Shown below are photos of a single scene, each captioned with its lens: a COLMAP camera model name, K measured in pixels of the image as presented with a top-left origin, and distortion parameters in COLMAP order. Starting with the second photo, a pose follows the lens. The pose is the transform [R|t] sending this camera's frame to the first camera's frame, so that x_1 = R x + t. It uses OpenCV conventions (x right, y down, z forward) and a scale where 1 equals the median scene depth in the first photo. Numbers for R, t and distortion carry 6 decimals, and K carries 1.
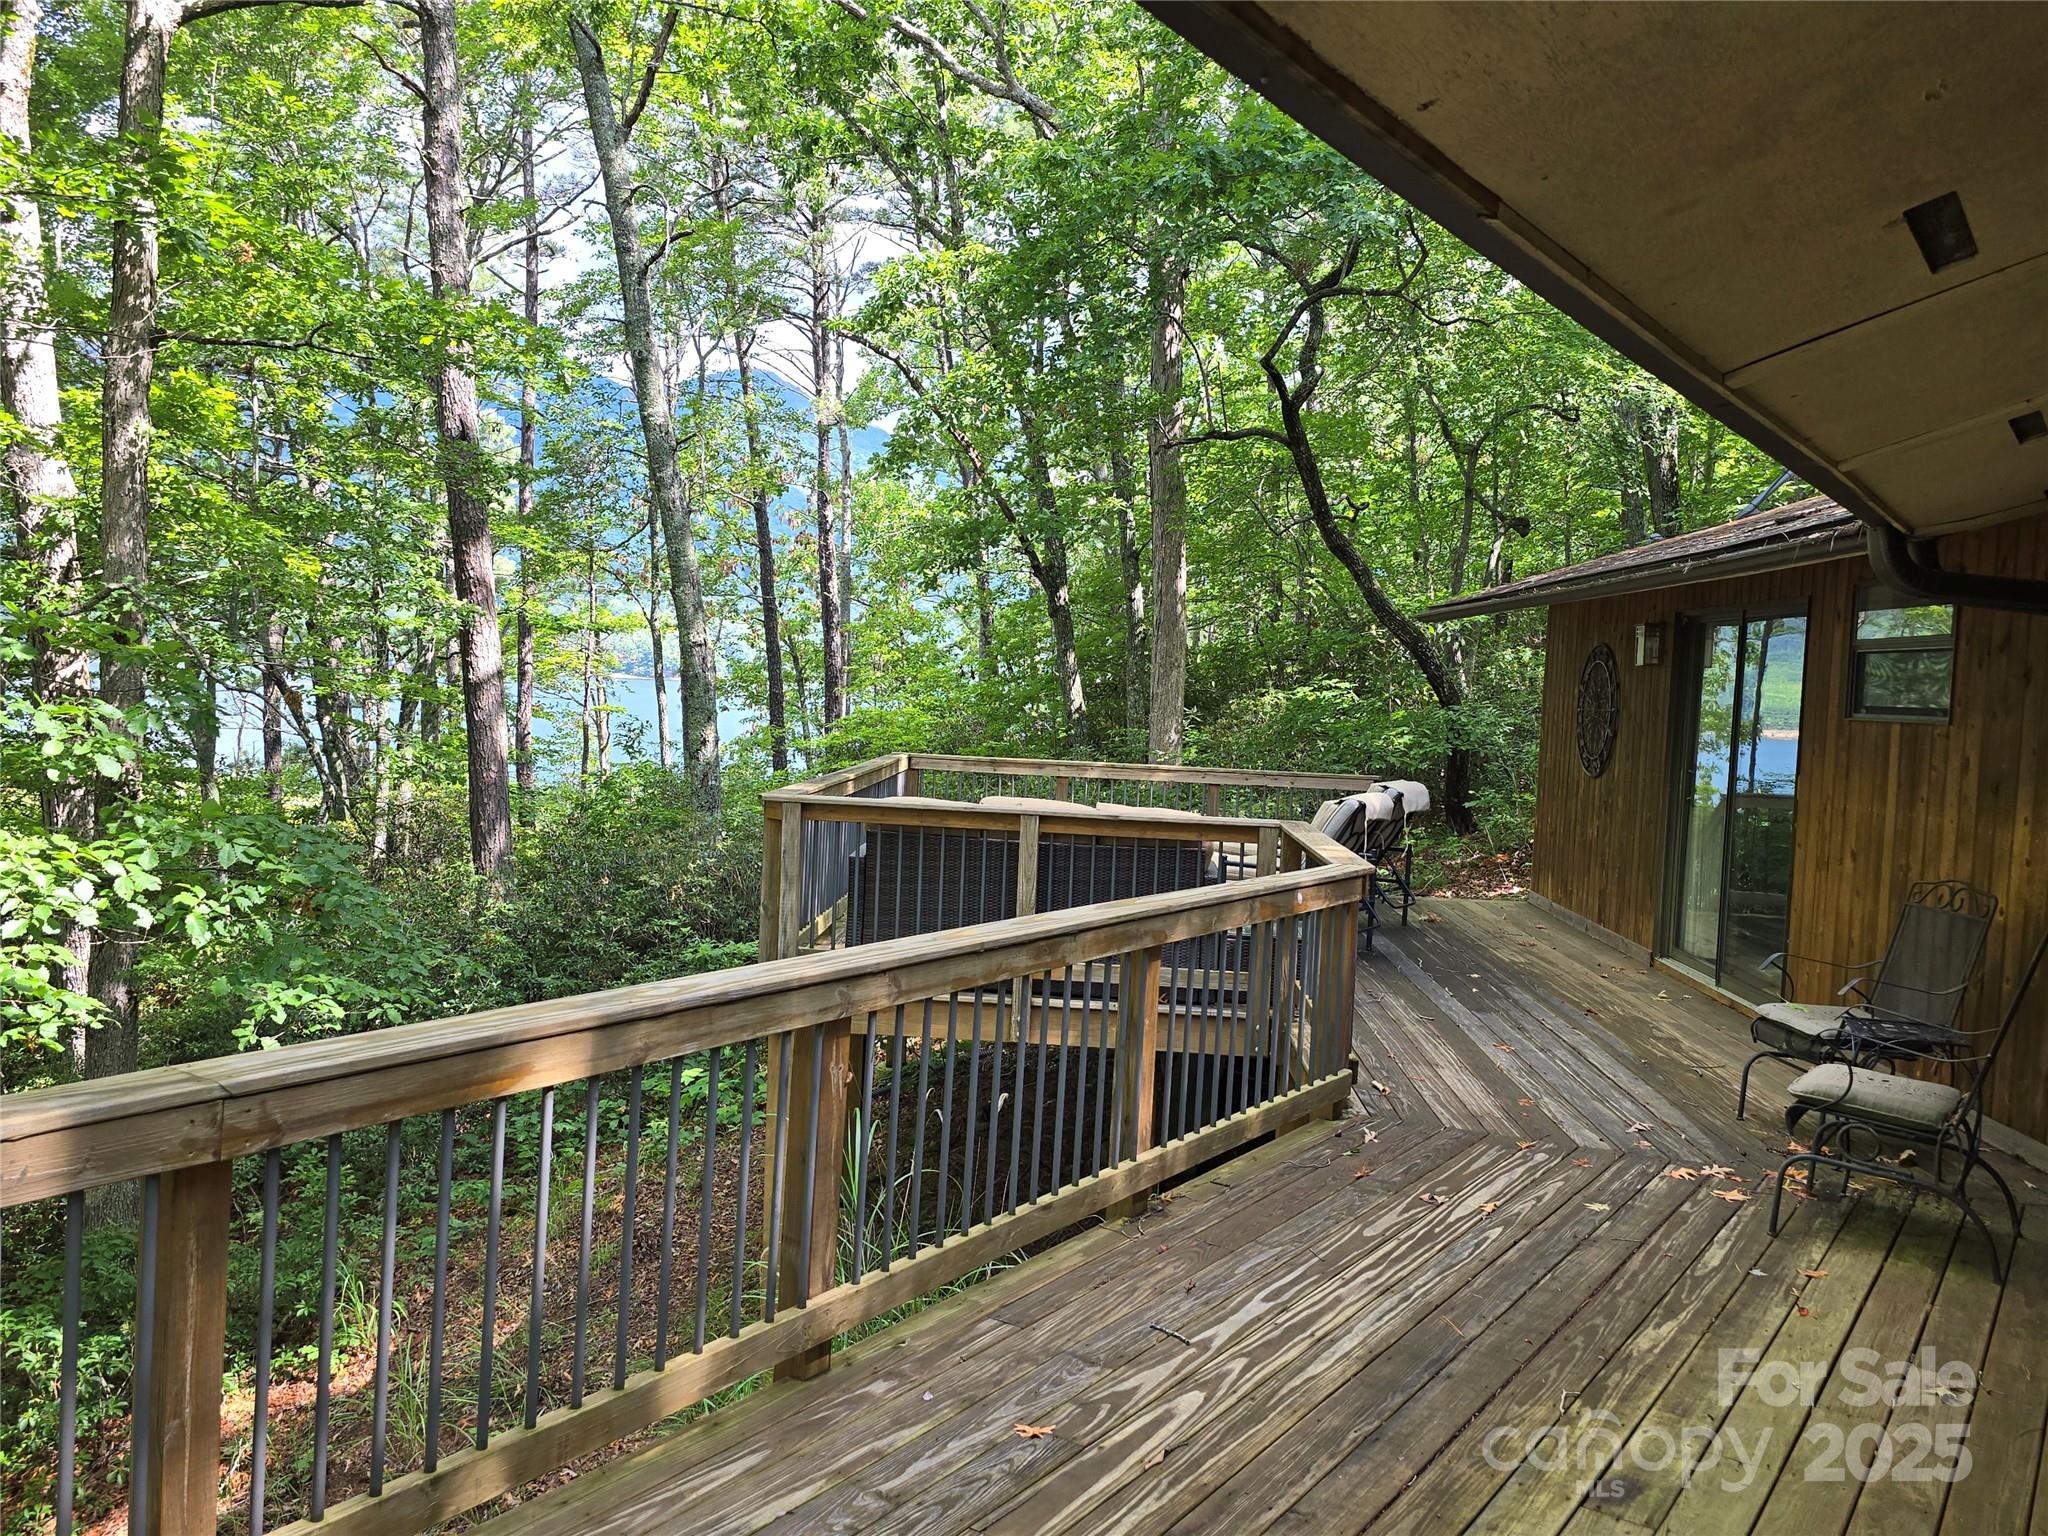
lens RADIAL K [[1697.2, 0, 1024.0], [0, 1697.2, 768.0], [0, 0, 1]] dist [0.059613, -0.004044]
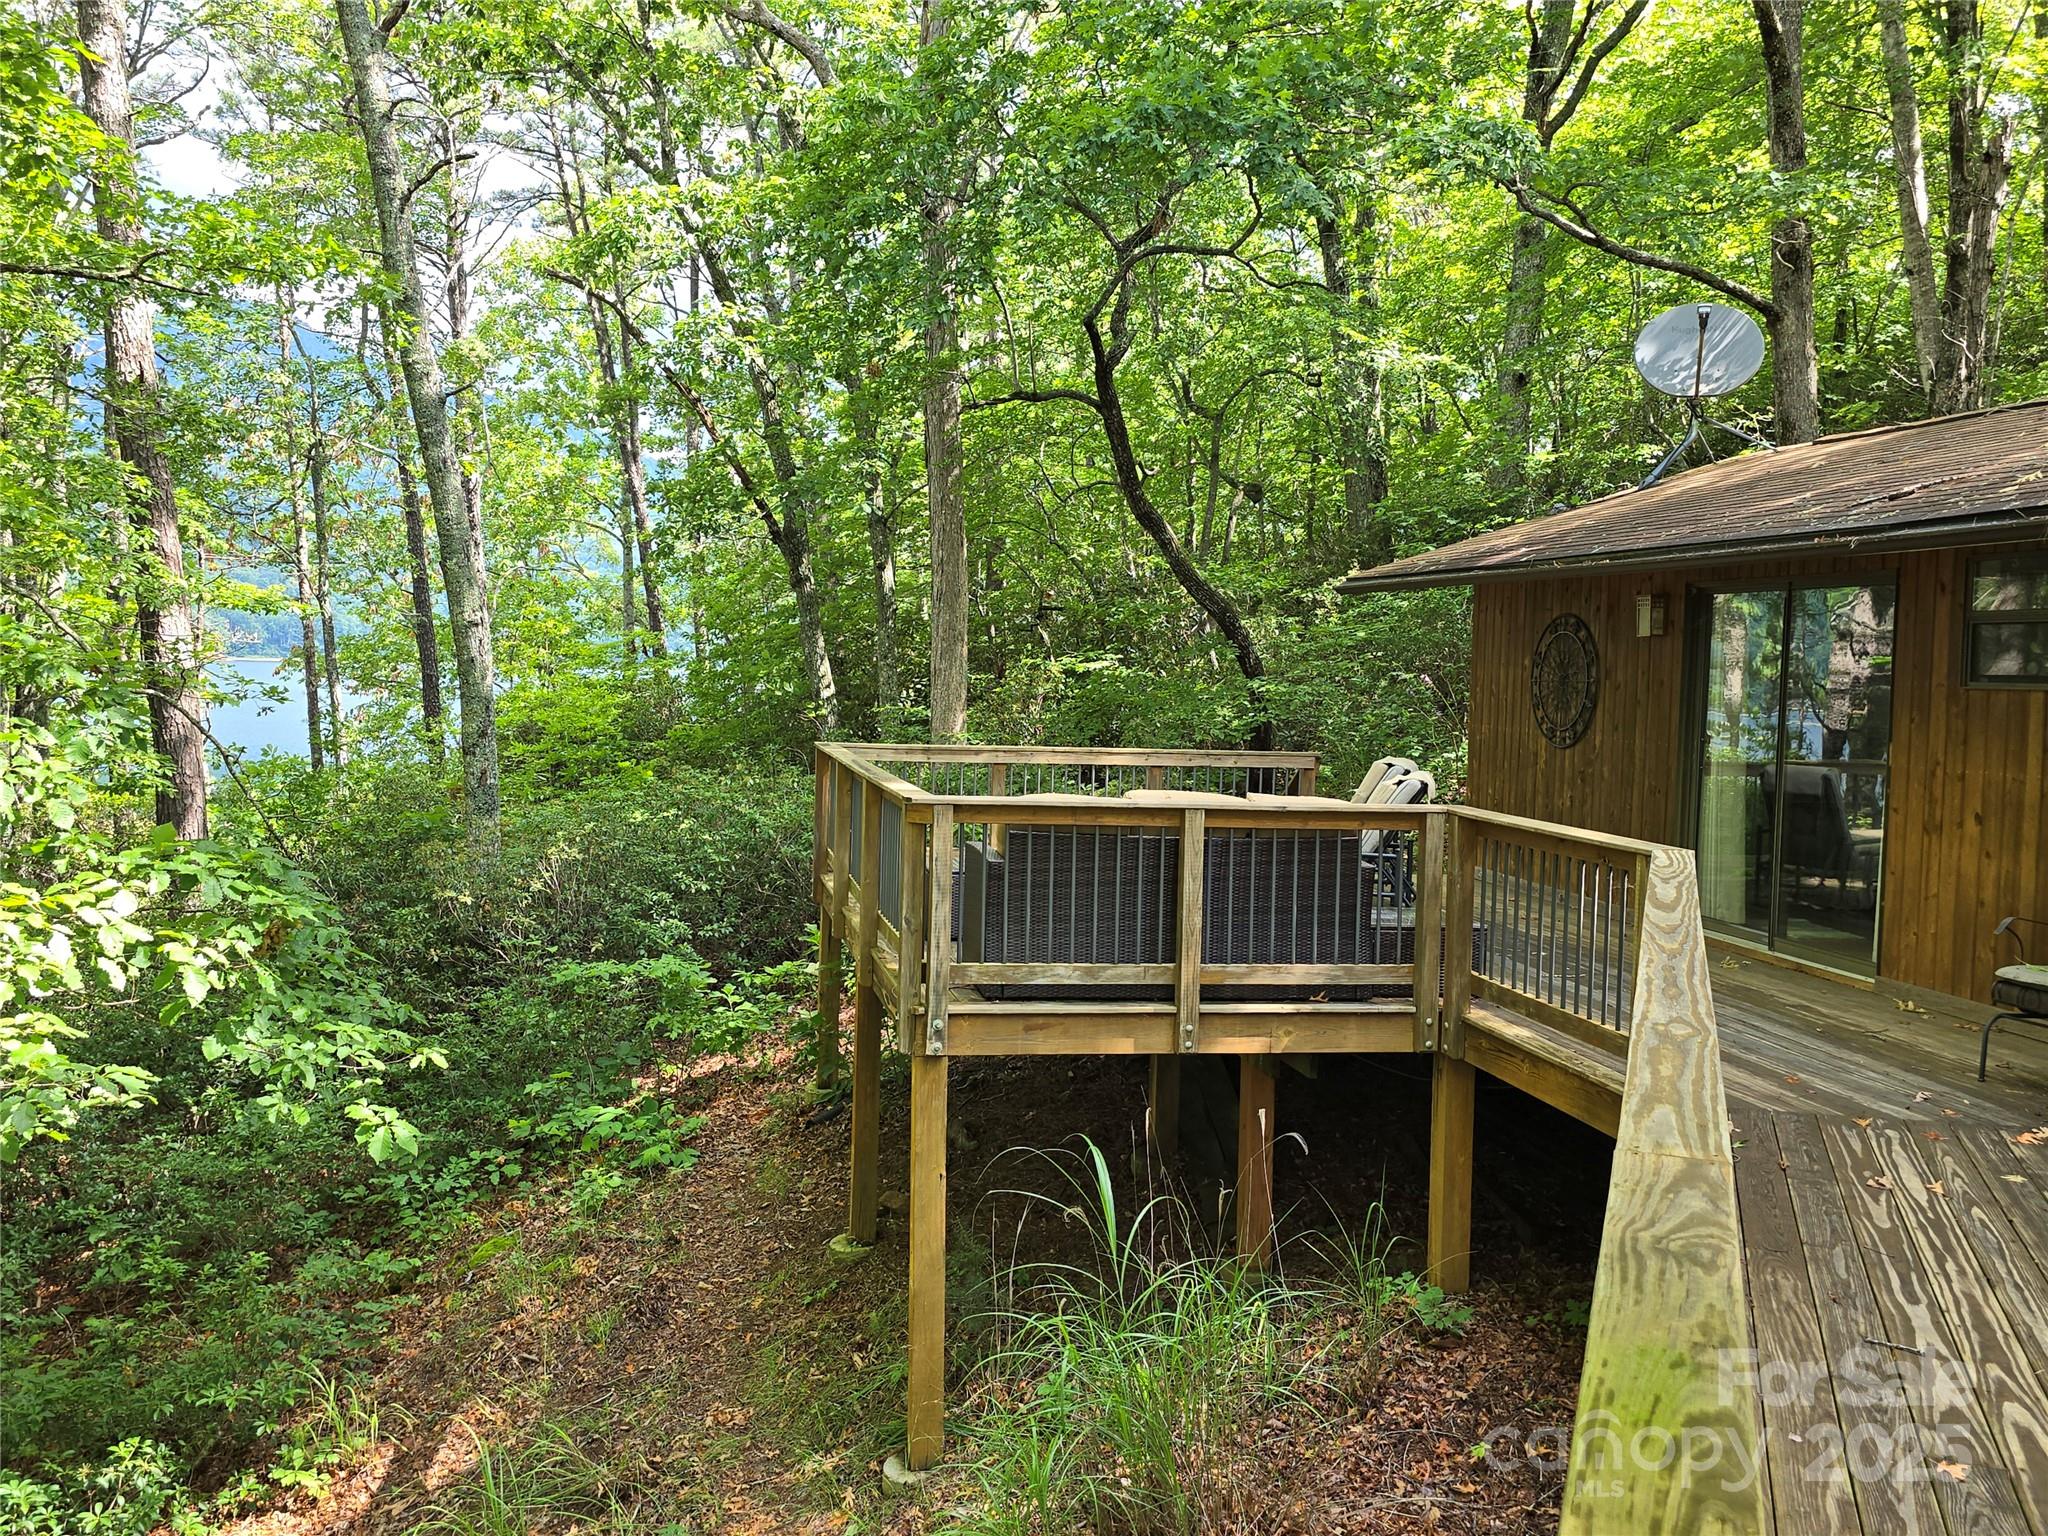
lens RADIAL K [[1810.1, 0, 1023.1], [0, 1810.1, 730.8], [0, 0, 1]] dist [0.072860, -0.016558]
pose [[0.973726, -0.028403, 0.225946, -0.242346], [0.029860, 0.999550, -0.003031, -0.012010], [-0.225758, 0.009698, 0.974135, 0.031473]]
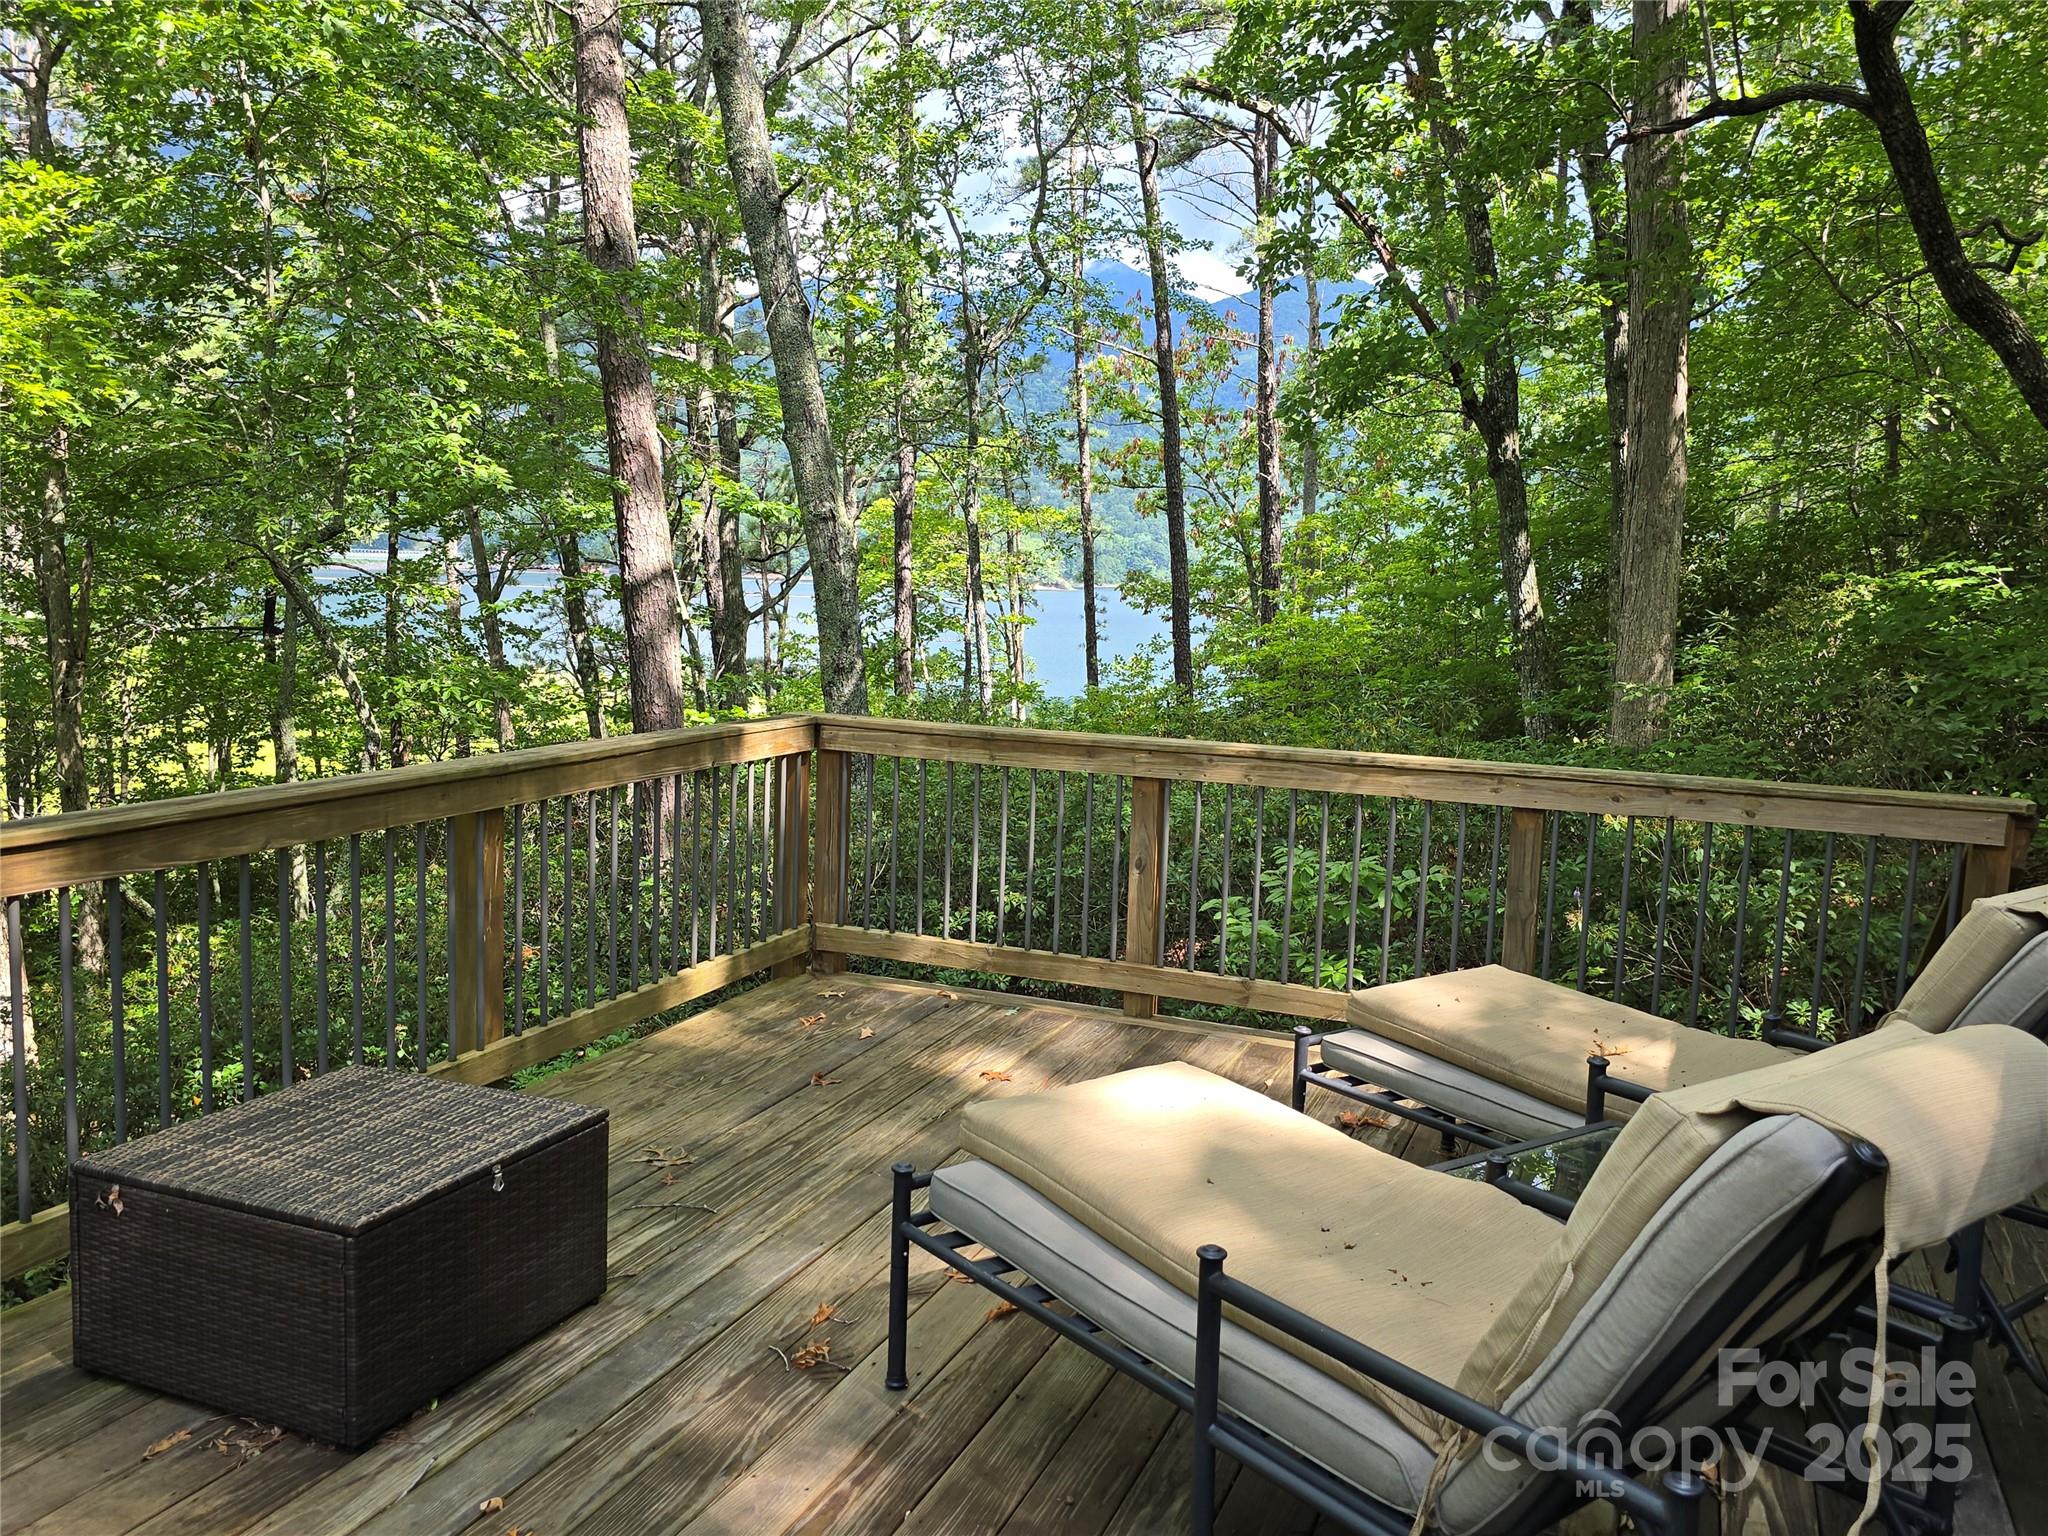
lens RADIAL K [[1697.2, 0, 1024.0], [0, 1697.2, 768.0], [0, 0, 1]] dist [0.059613, -0.004044]
pose [[0.946111, 0.019871, -0.323232, 0.168470], [-0.002826, 0.998584, 0.053118, -0.024577], [0.323830, -0.049342, 0.944828, 0.785303]]
